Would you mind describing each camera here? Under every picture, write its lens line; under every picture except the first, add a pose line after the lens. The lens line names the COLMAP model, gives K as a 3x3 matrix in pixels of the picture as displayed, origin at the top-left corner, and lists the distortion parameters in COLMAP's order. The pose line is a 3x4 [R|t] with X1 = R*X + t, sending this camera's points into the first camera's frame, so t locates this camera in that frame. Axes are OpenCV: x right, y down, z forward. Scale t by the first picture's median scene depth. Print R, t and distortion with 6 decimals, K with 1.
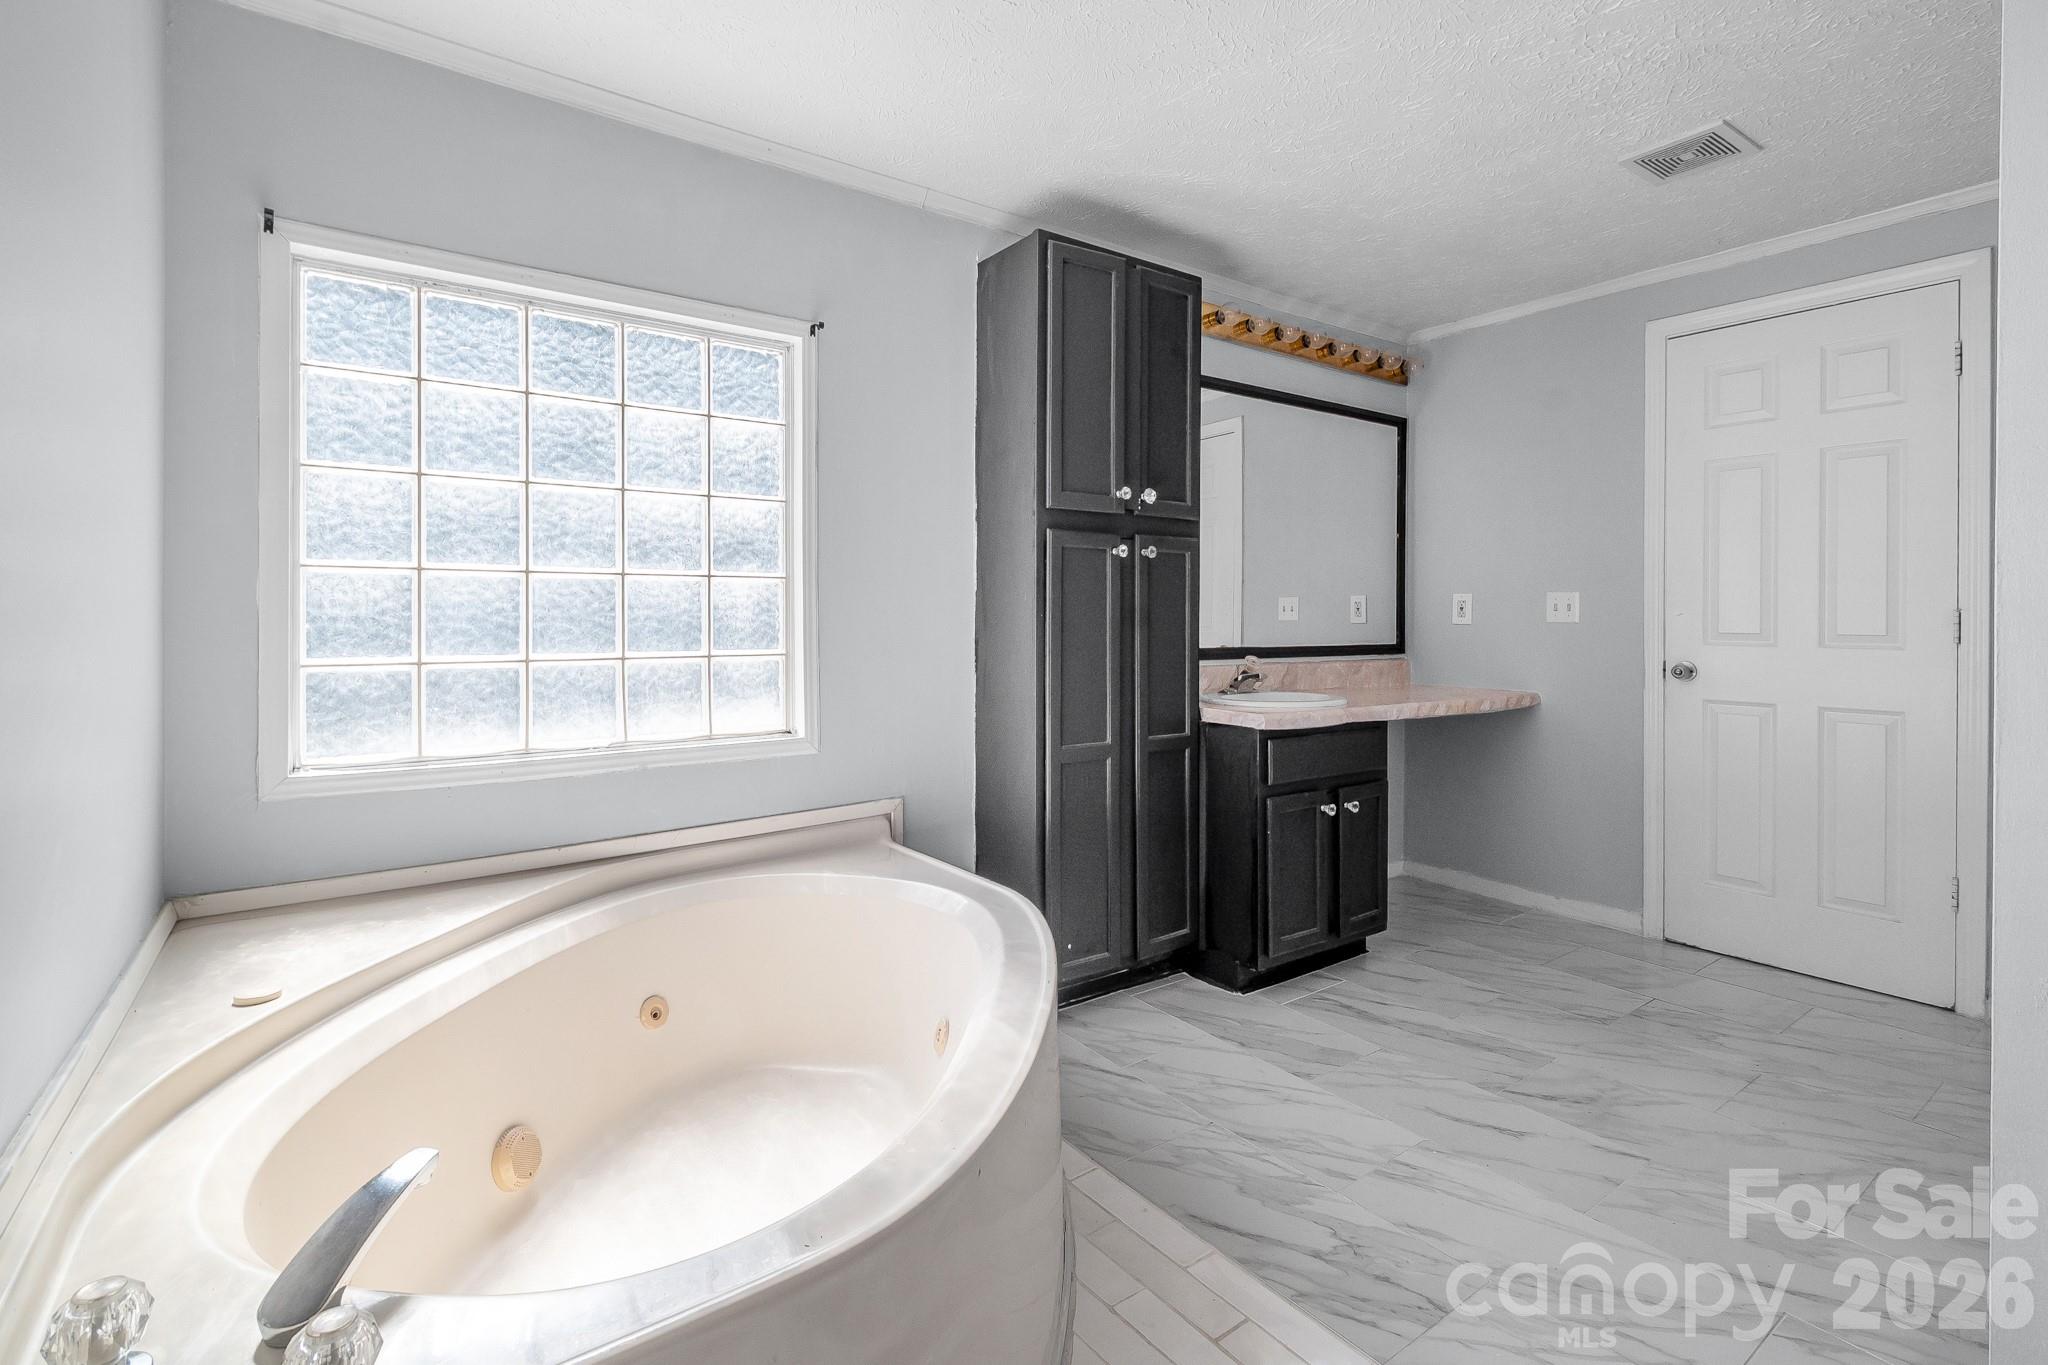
lens RADIAL K [[939.5, 0, 1031.8], [0, 939.5, 612.5], [0, 0, 1]] dist [-0.000790, -0.000093]
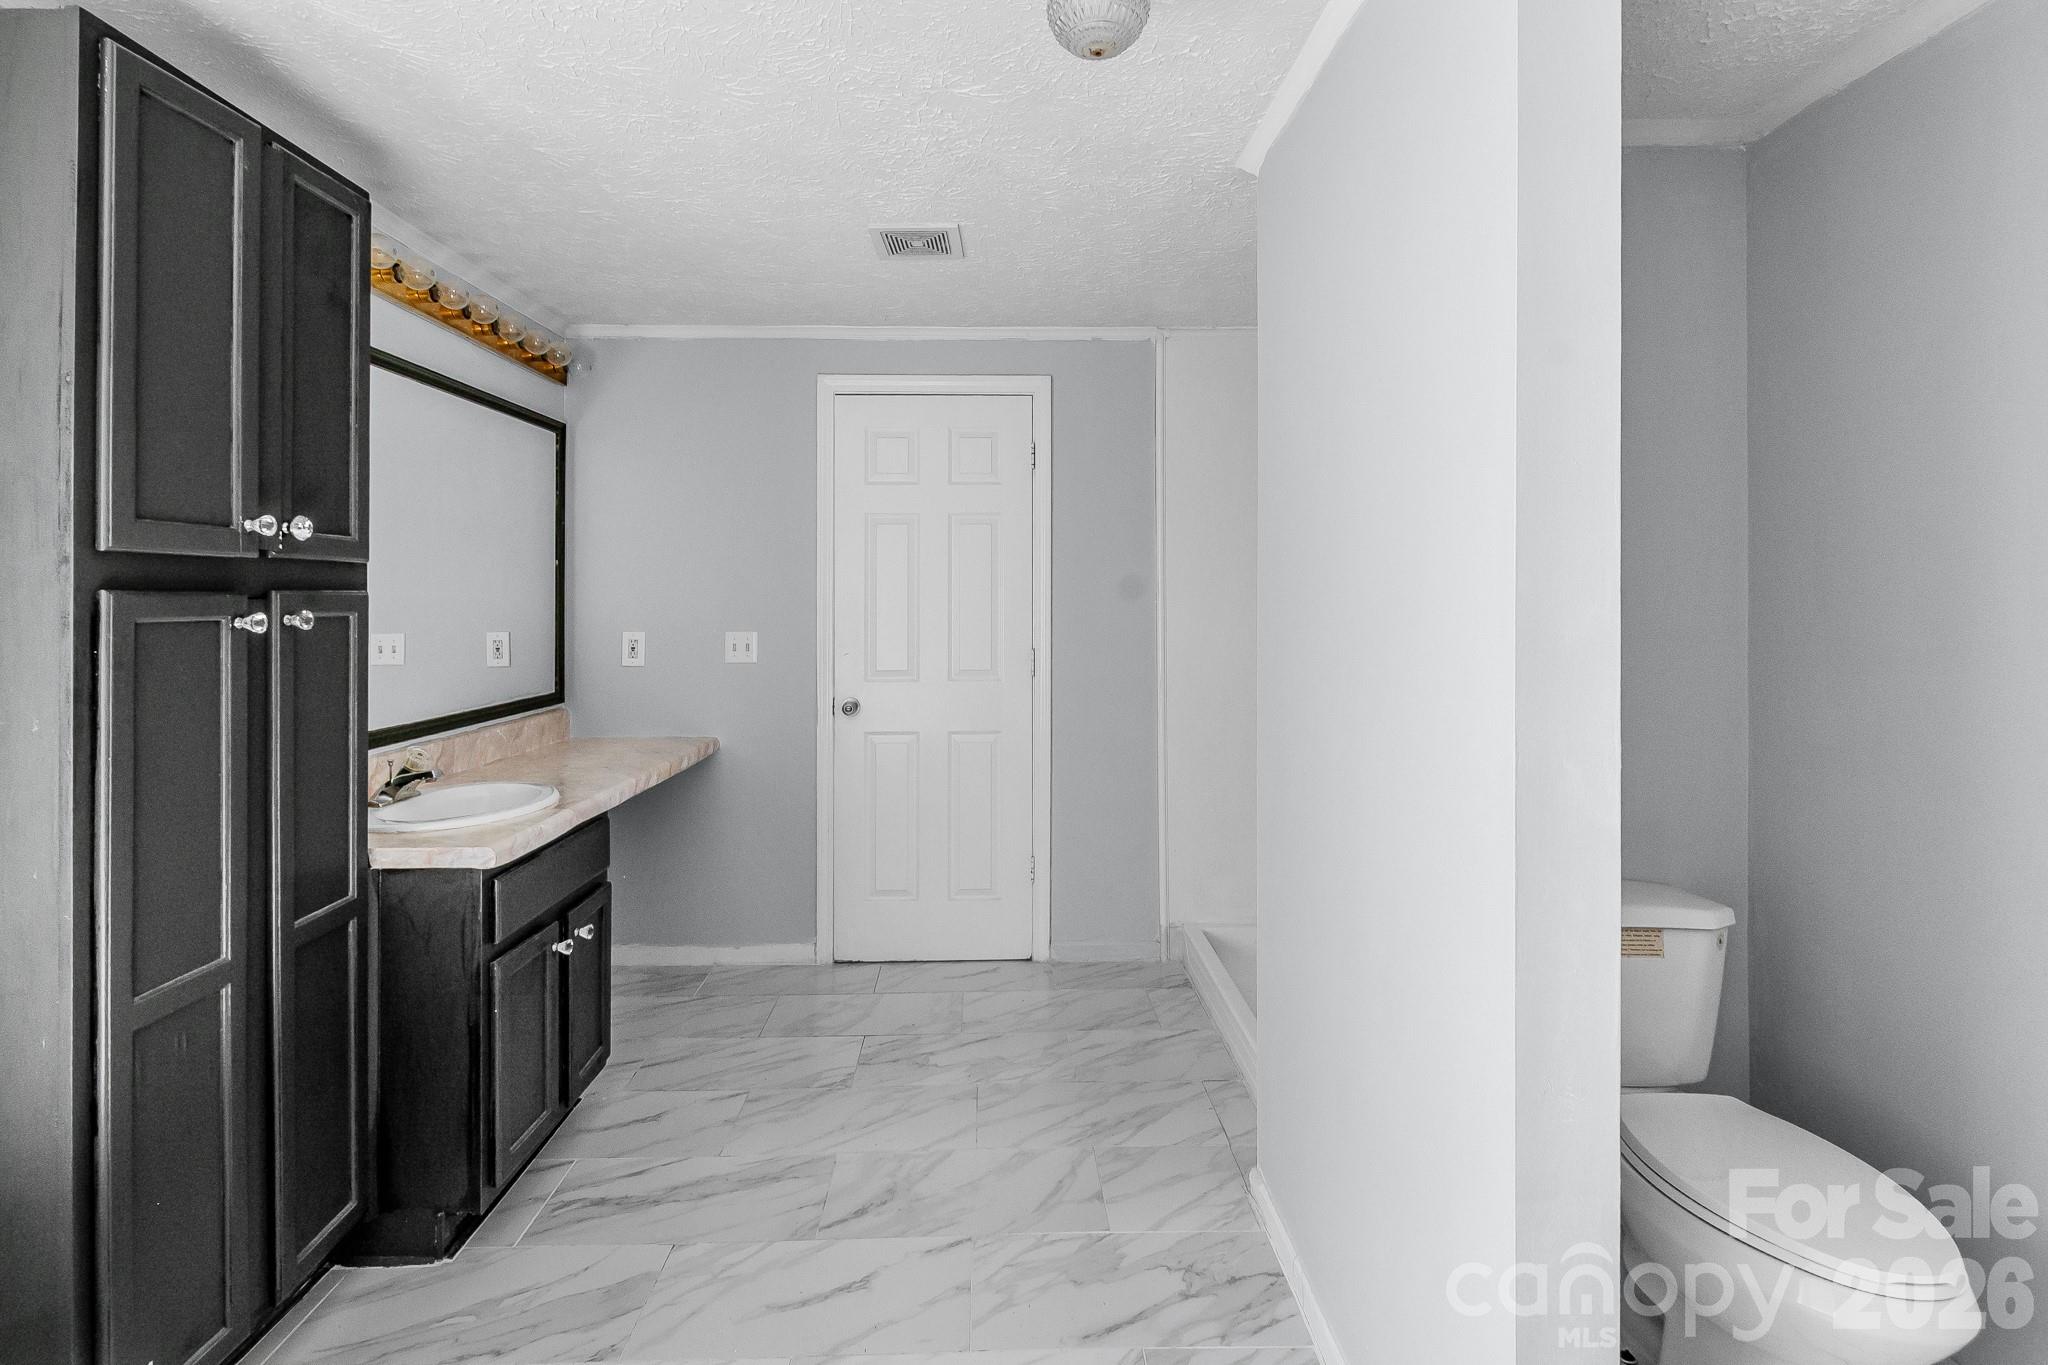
lens RADIAL K [[965.0, 0, 1022.6], [0, 965.0, 589.9], [0, 0, 1]] dist [0.002653, -0.000282]
pose [[0.571835, 0.004086, 0.820359, -0.116265], [0.001389, 0.999981, -0.005949, -0.076338], [-0.820368, 0.004541, 0.571819, 0.246099]]
